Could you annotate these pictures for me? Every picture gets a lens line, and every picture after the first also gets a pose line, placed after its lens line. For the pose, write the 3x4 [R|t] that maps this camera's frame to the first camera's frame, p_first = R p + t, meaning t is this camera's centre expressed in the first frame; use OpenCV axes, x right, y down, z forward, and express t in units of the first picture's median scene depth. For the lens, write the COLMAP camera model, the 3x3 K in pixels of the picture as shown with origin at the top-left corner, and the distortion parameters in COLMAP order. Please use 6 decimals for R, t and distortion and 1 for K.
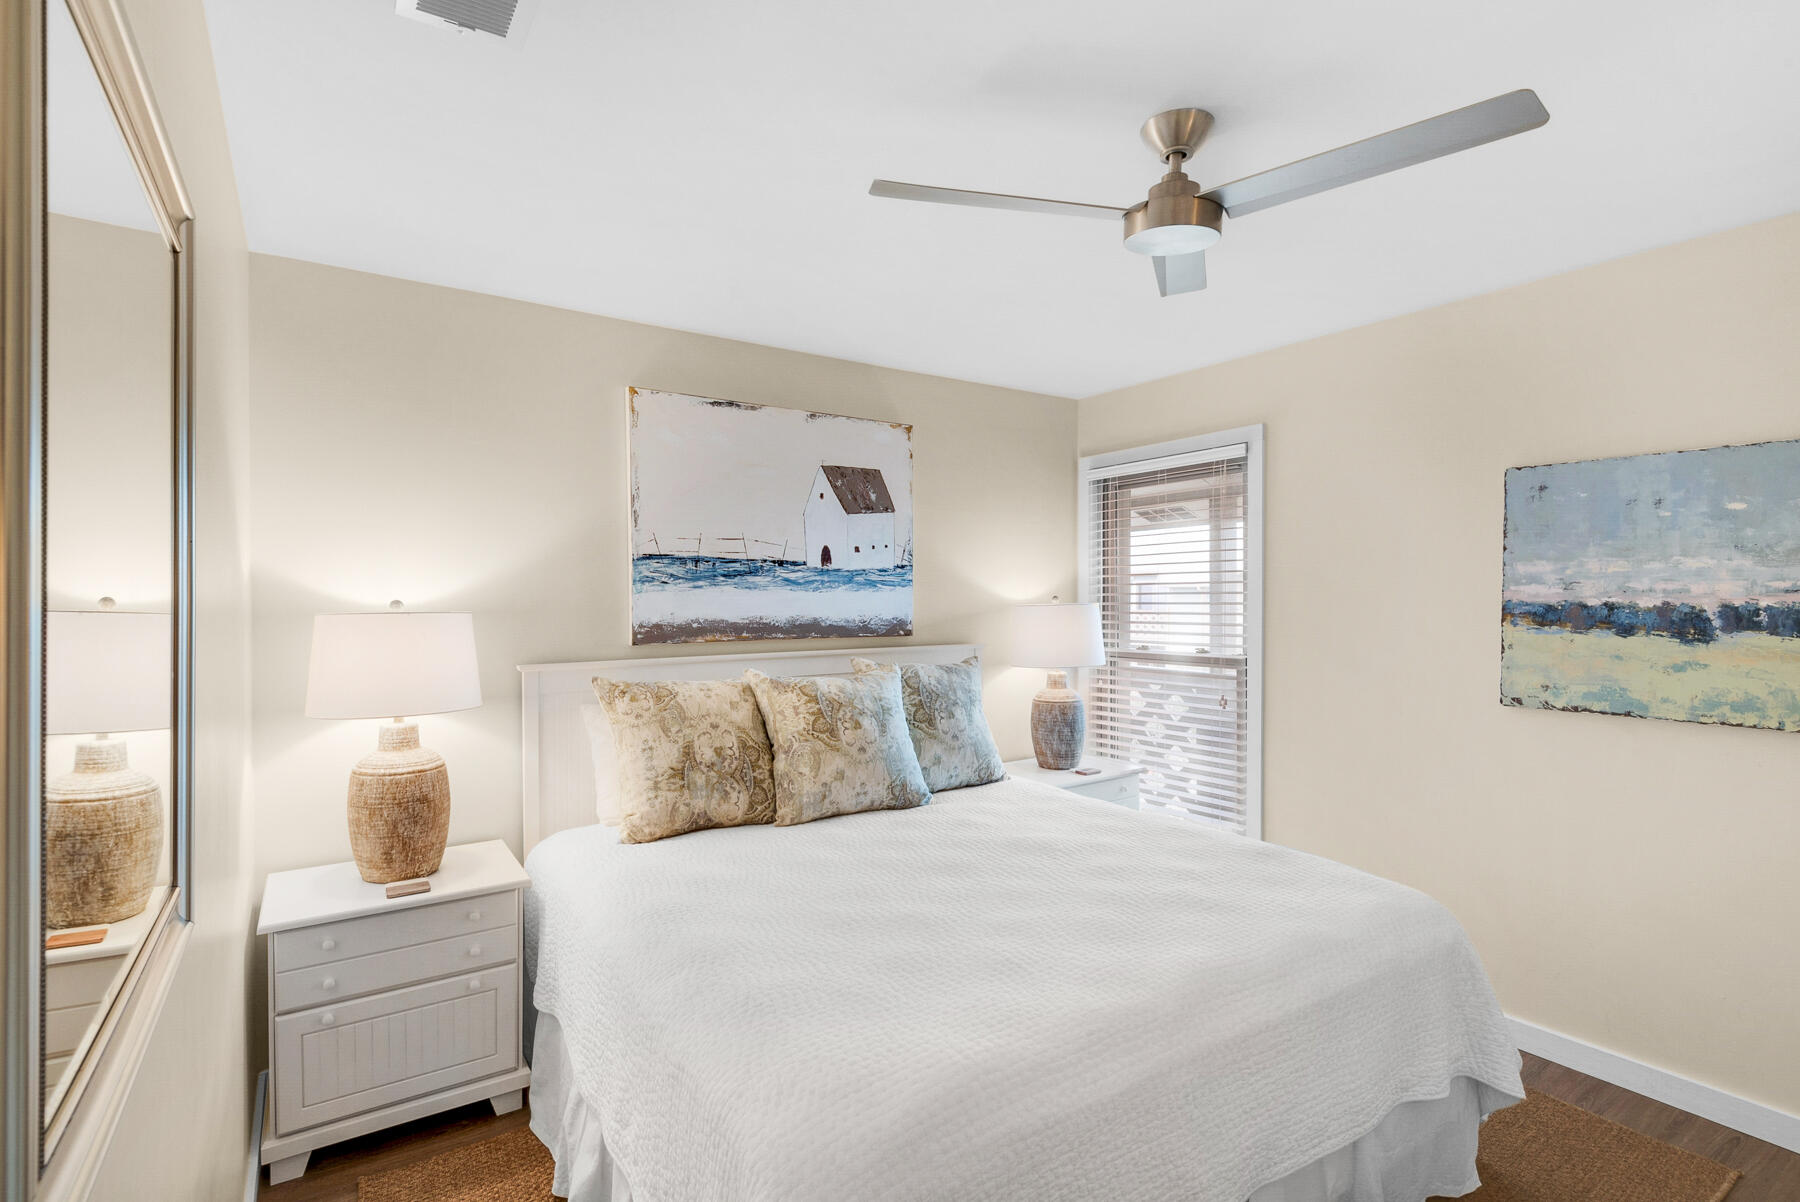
lens RADIAL K [[852.6, 0, 906.9], [0, 852.6, 598.6], [0, 0, 1]] dist [0.031720, -0.025201]
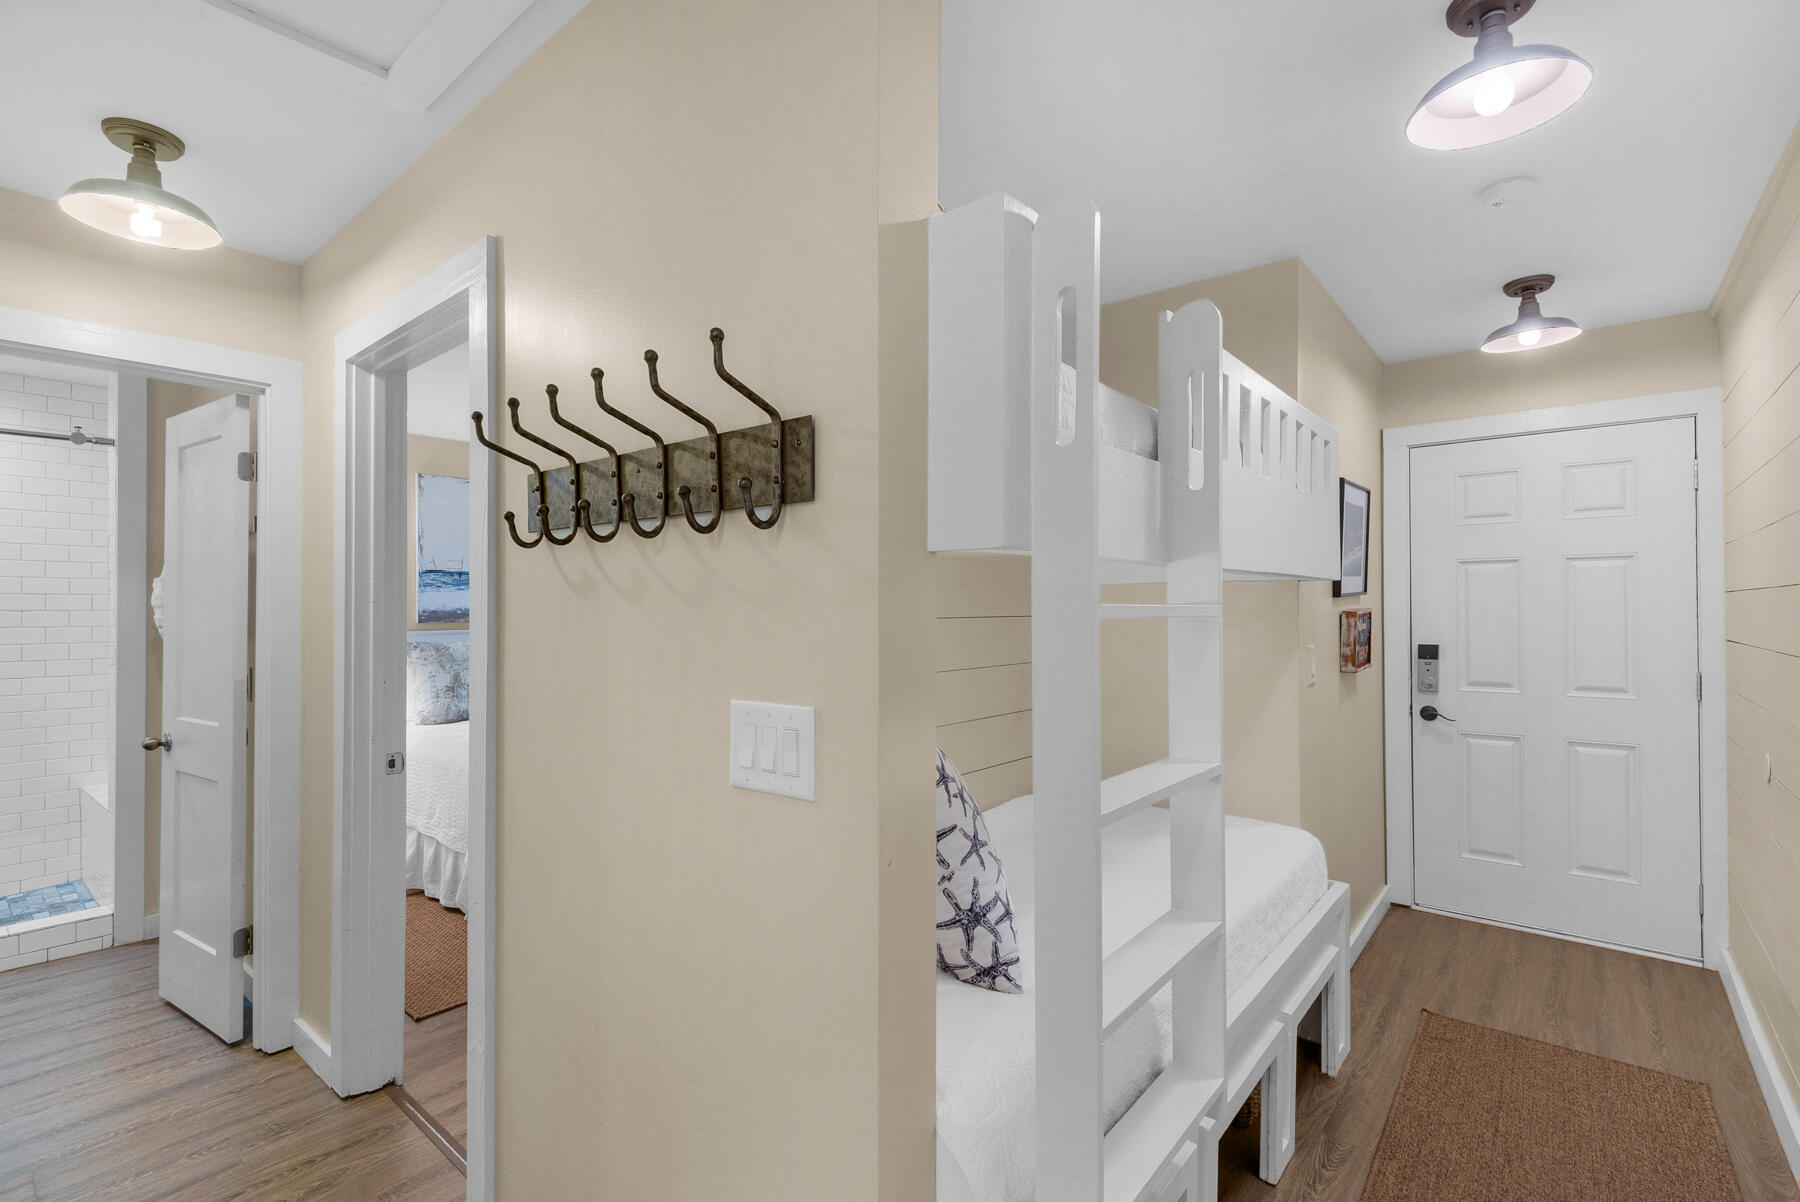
lens RADIAL K [[826.1, 0, 900.0], [0, 826.1, 601.0], [0, 0, 1]] dist [0.039729, -0.022561]
pose [[0.964322, 0.001330, 0.264727, 0.168935], [0.002764, 0.999882, -0.015091, 0.039224], [-0.264716, 0.015285, 0.964205, -0.881026]]
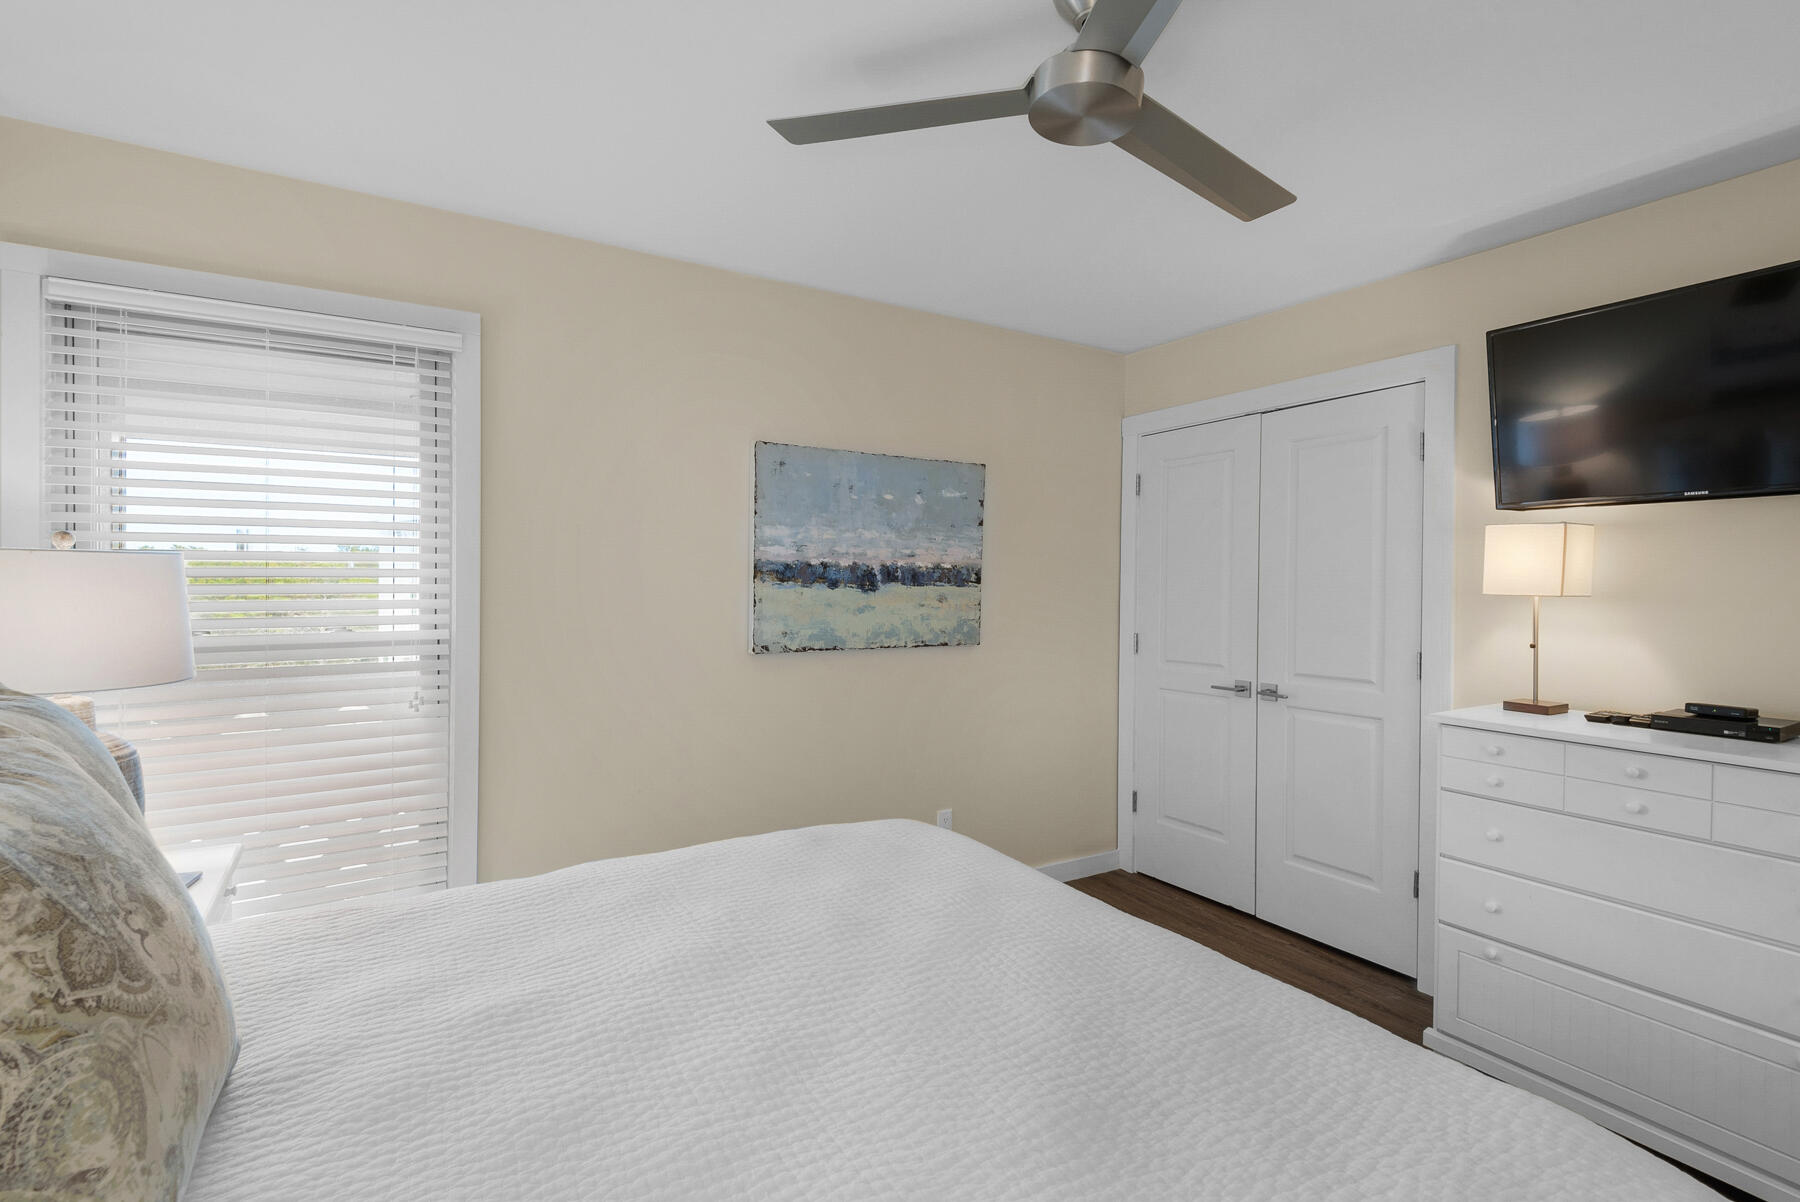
lens RADIAL K [[825.0, 0, 904.1], [0, 825.0, 578.7], [0, 0, 1]] dist [0.039932, -0.019848]
pose [[0.037384, 0.008044, 0.999269, -0.334076], [-0.002805, 0.999965, -0.007945, 0.032302], [-0.999297, -0.002506, 0.037405, 0.705756]]
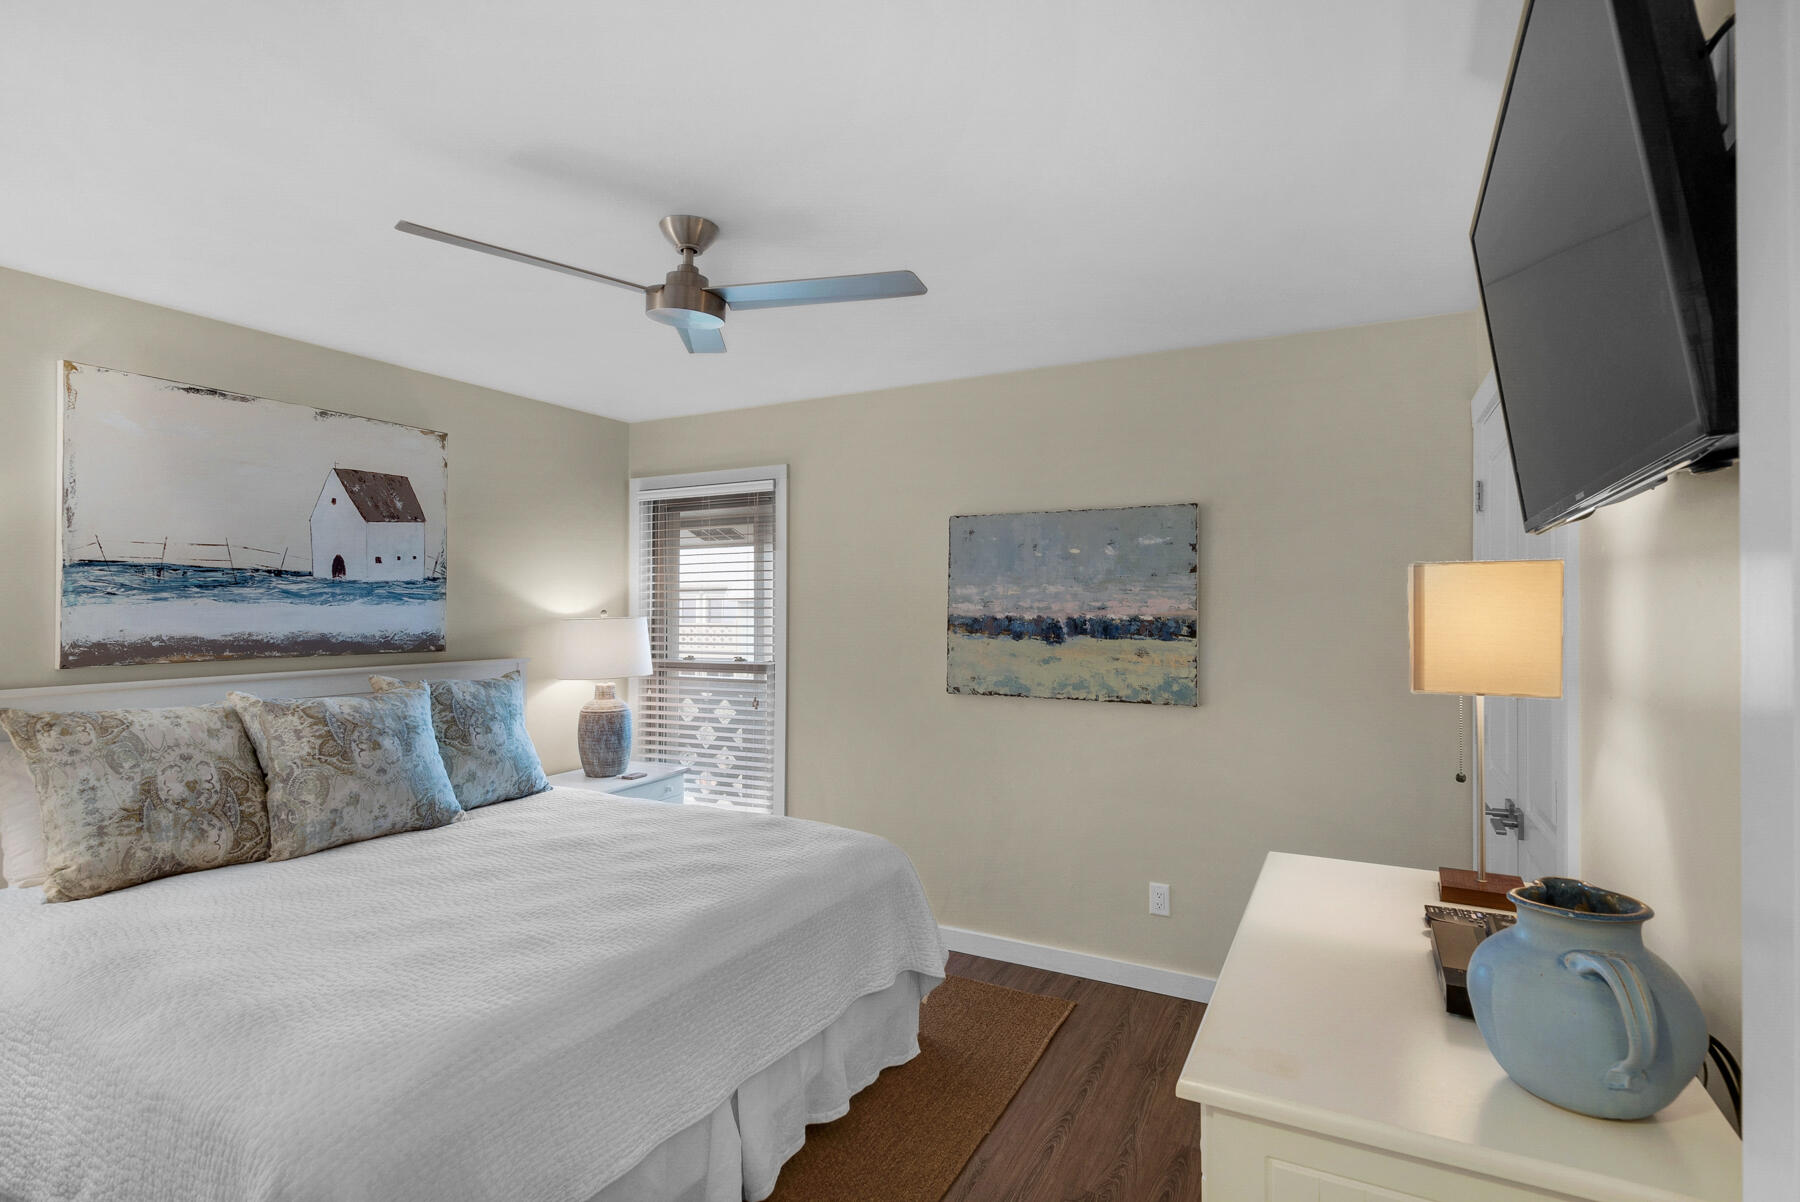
lens RADIAL K [[852.6, 0, 906.9], [0, 852.6, 598.6], [0, 0, 1]] dist [0.031720, -0.025201]
pose [[0.881260, 0.008698, 0.472552, 0.008642], [-0.001410, 0.999875, -0.015775, -0.001616], [-0.472630, 0.013236, 0.881161, -0.126168]]
